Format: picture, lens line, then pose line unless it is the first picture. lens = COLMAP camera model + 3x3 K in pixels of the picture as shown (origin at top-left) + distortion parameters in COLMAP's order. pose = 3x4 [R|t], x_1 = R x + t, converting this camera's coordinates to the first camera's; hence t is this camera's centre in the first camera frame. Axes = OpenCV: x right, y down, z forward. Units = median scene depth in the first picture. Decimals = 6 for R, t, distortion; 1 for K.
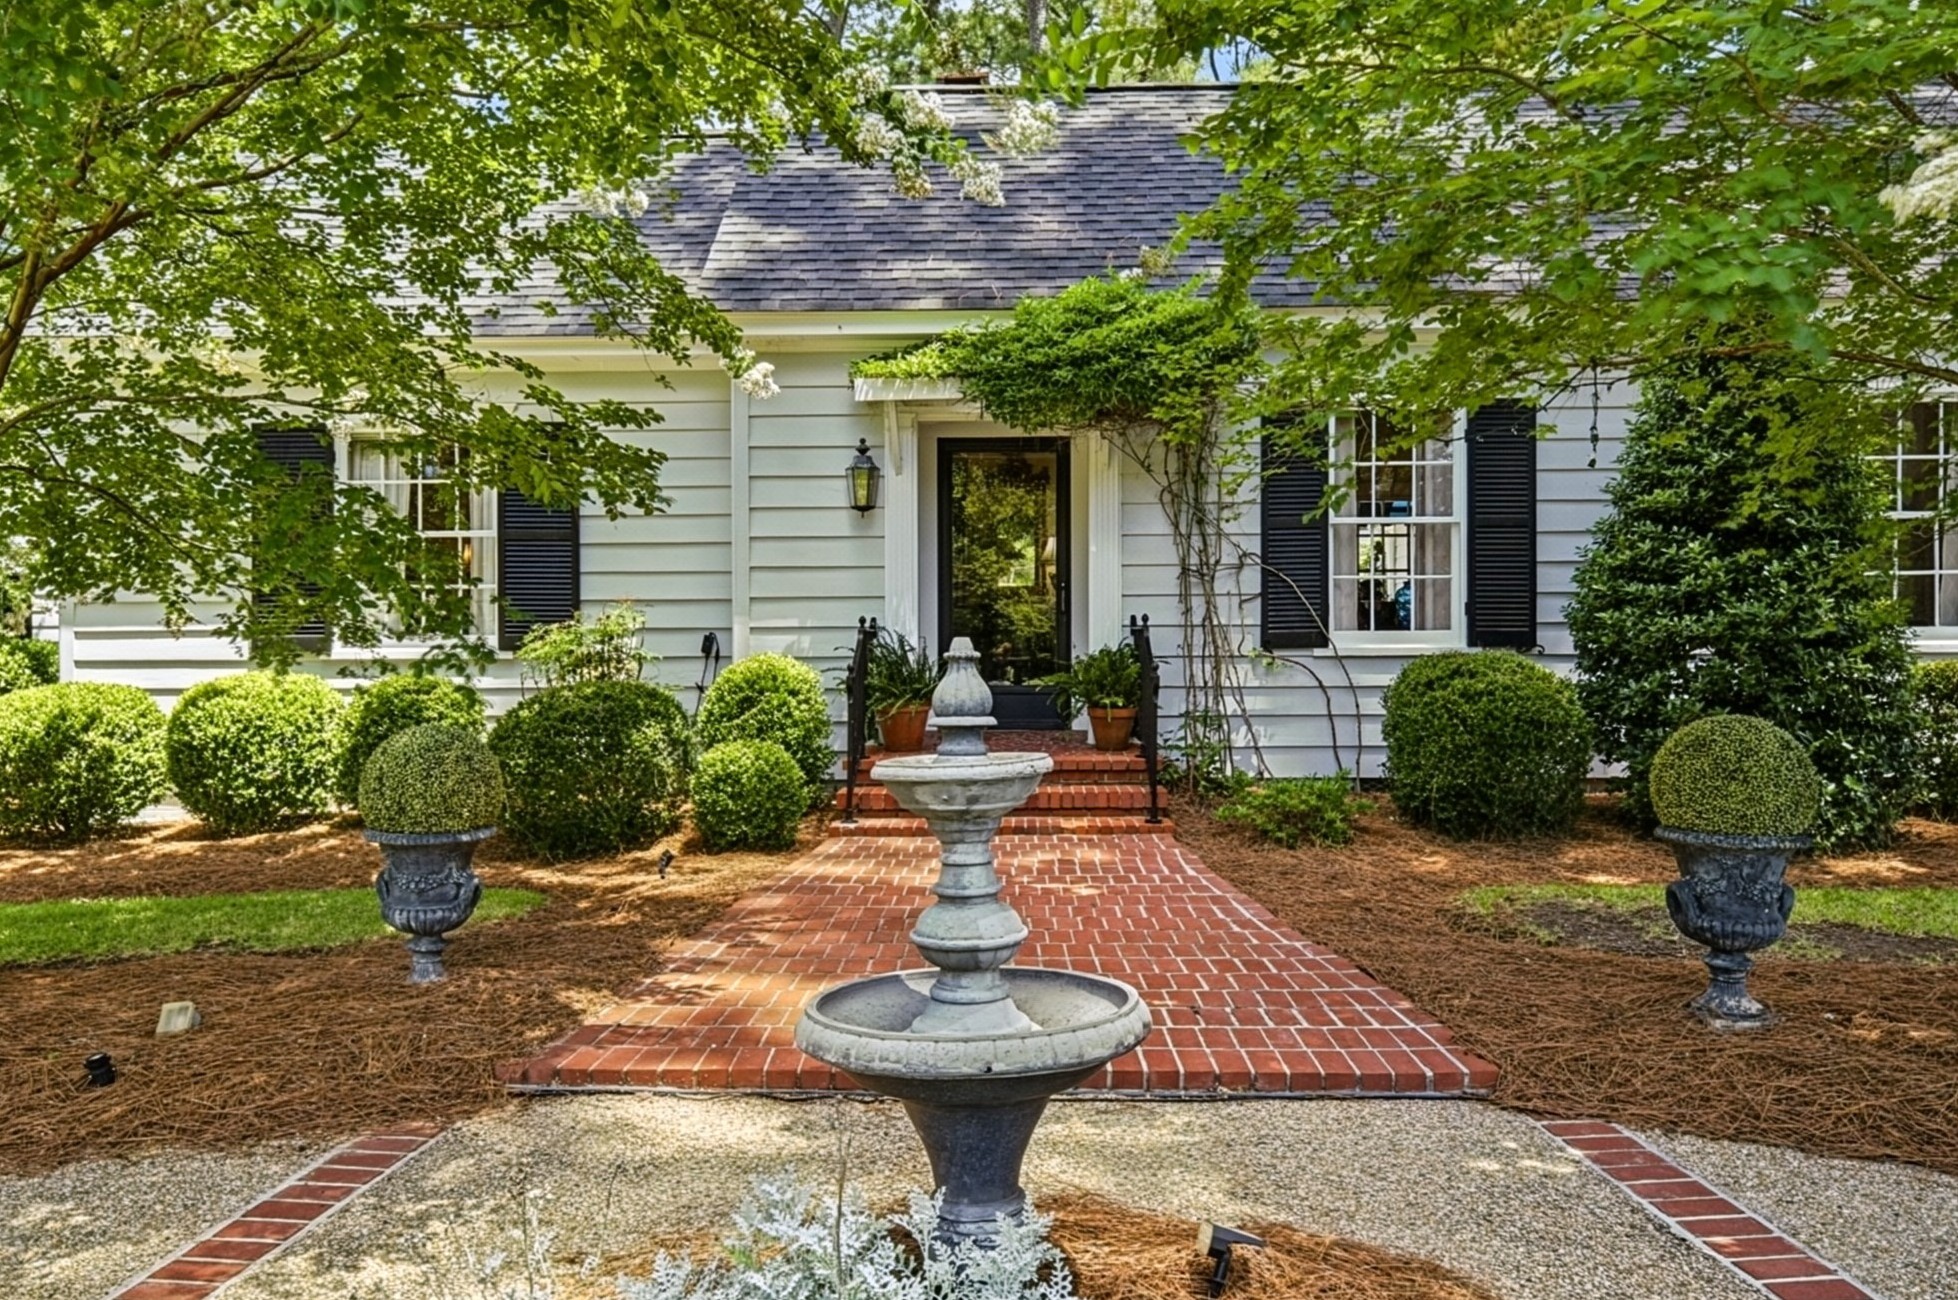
lens RADIAL K [[696.3, 0, 978.4], [0, 696.3, 662.5], [0, 0, 1]] dist [-0.000289, 0.000082]
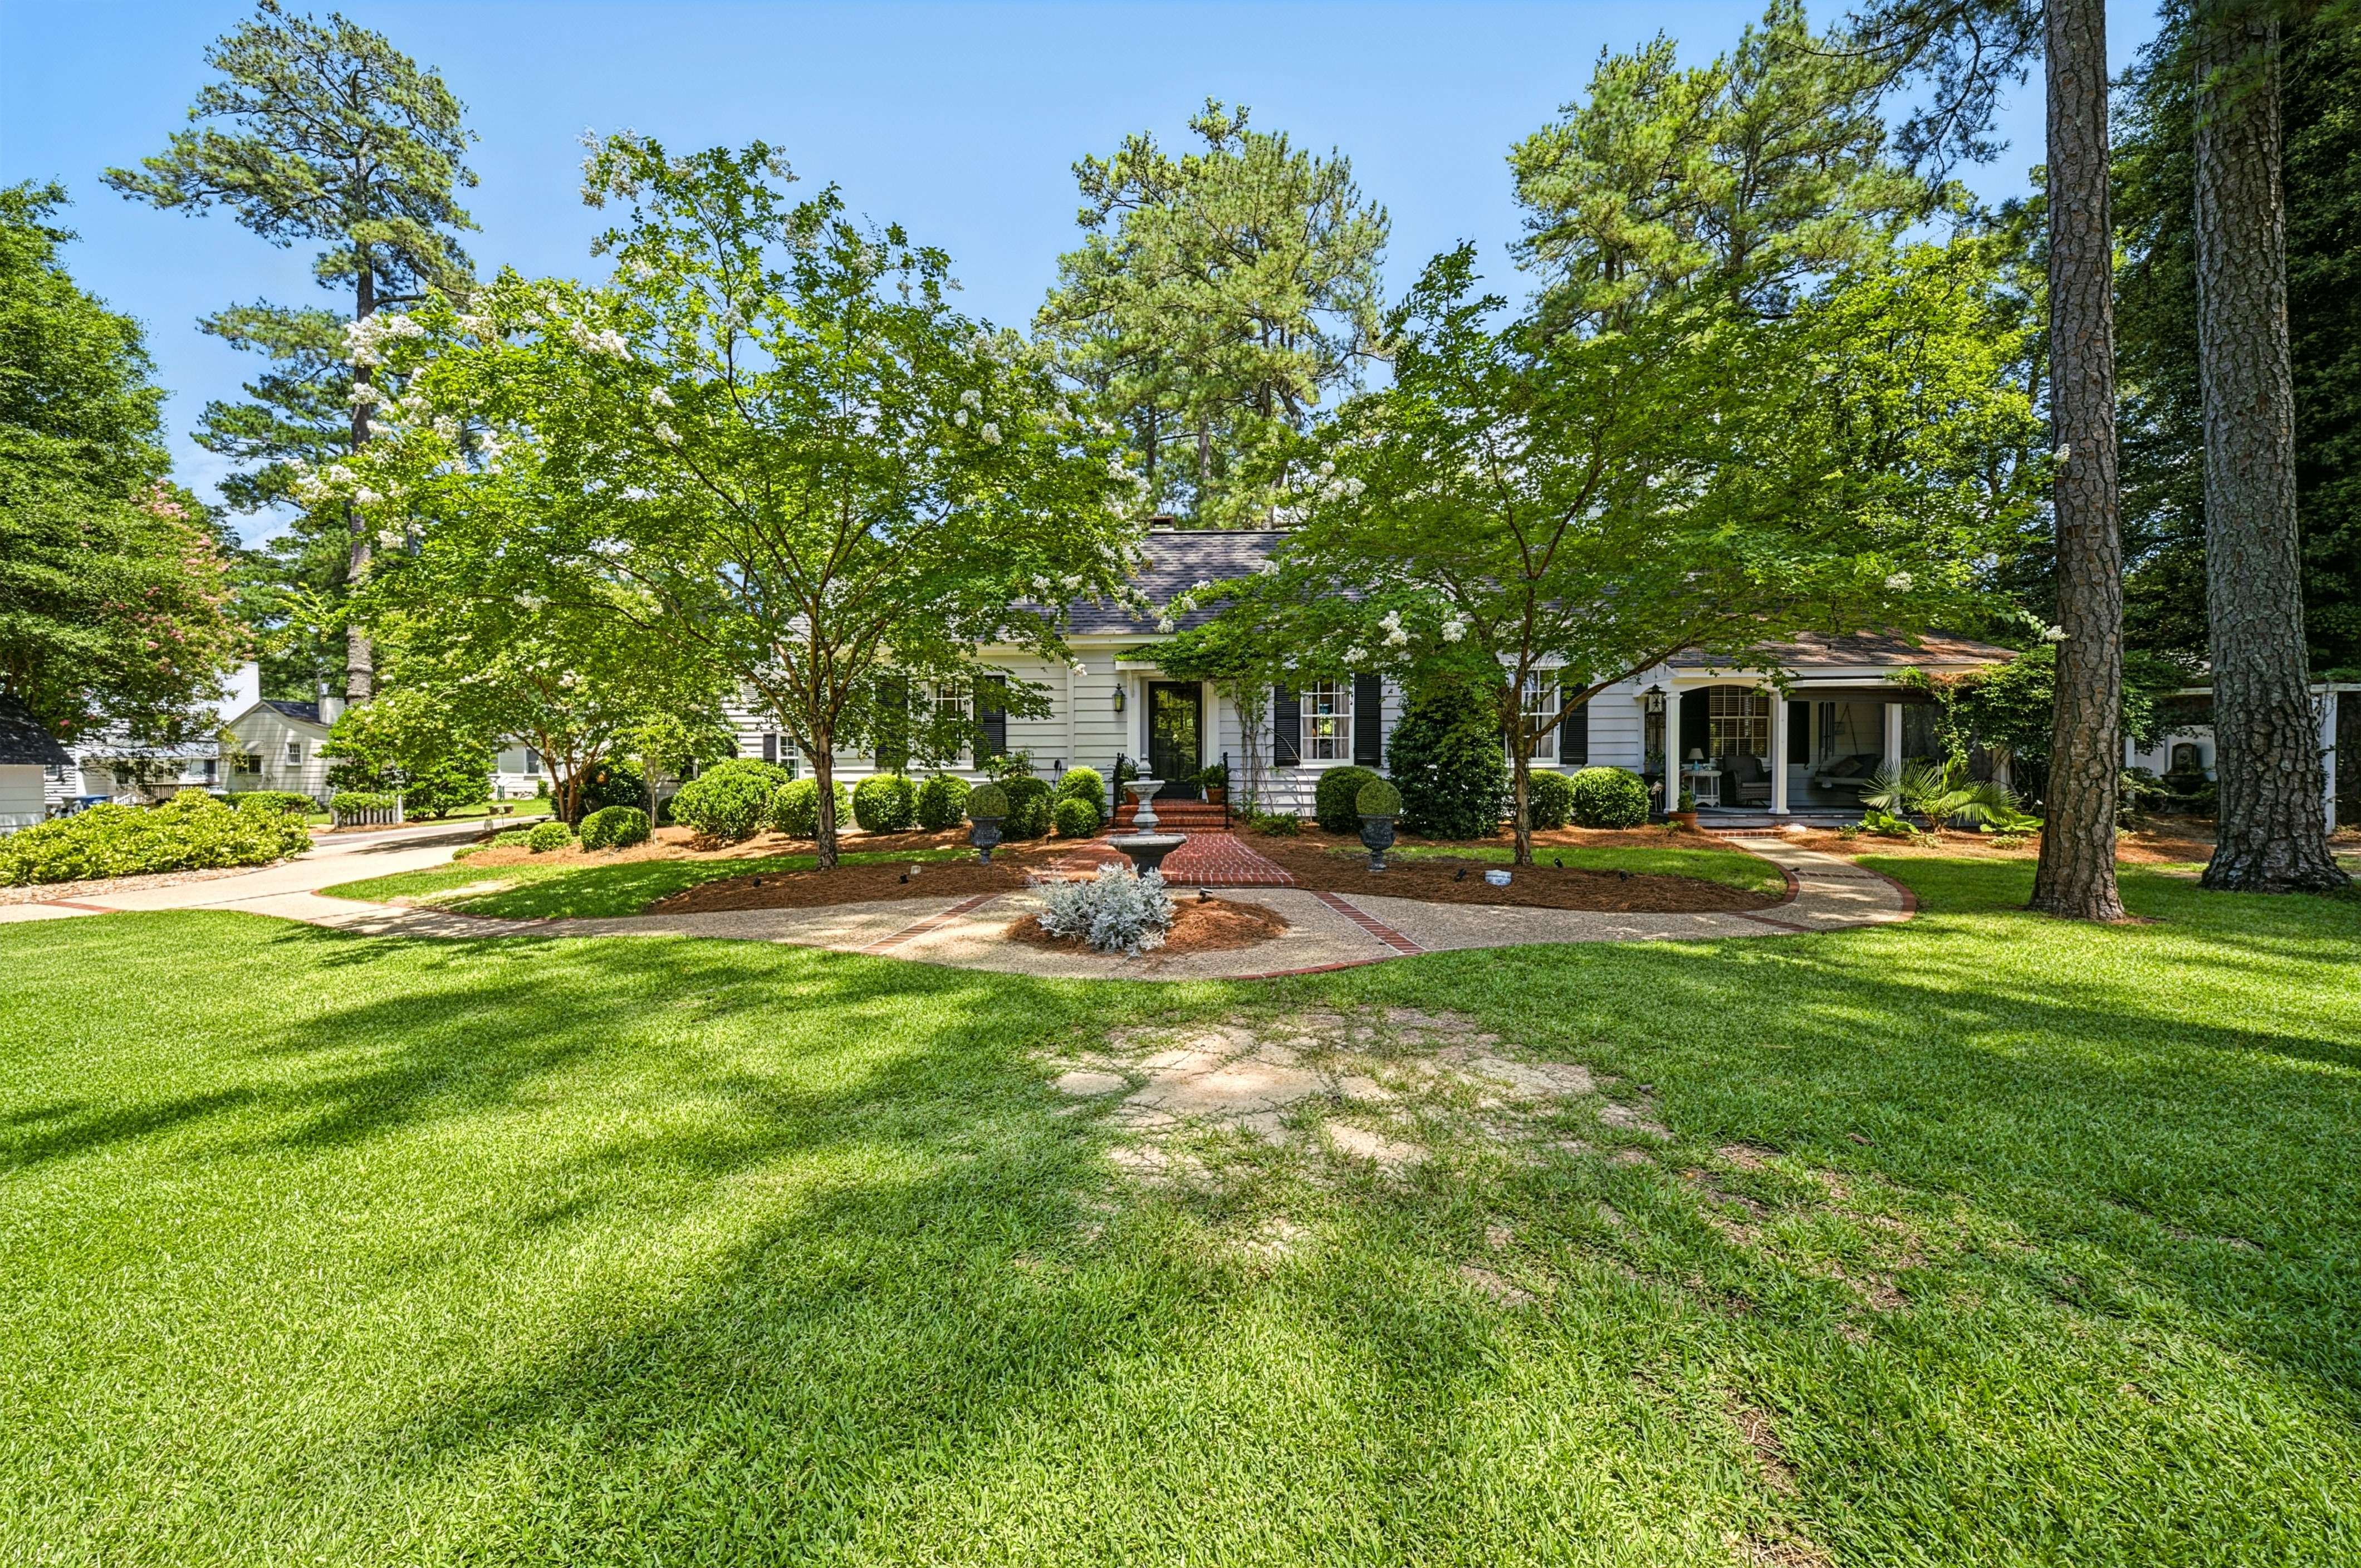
lens RADIAL K [[839.6, 0, 1174.8], [0, 839.6, 779.2], [0, 0, 1]] dist [-0.000289, 0.000082]
pose [[0.999744, 0.000140, -0.022646, 0.111560], [-0.000063, 0.999994, 0.003414, 0.018750], [0.022647, -0.003412, 0.999738, -2.105246]]
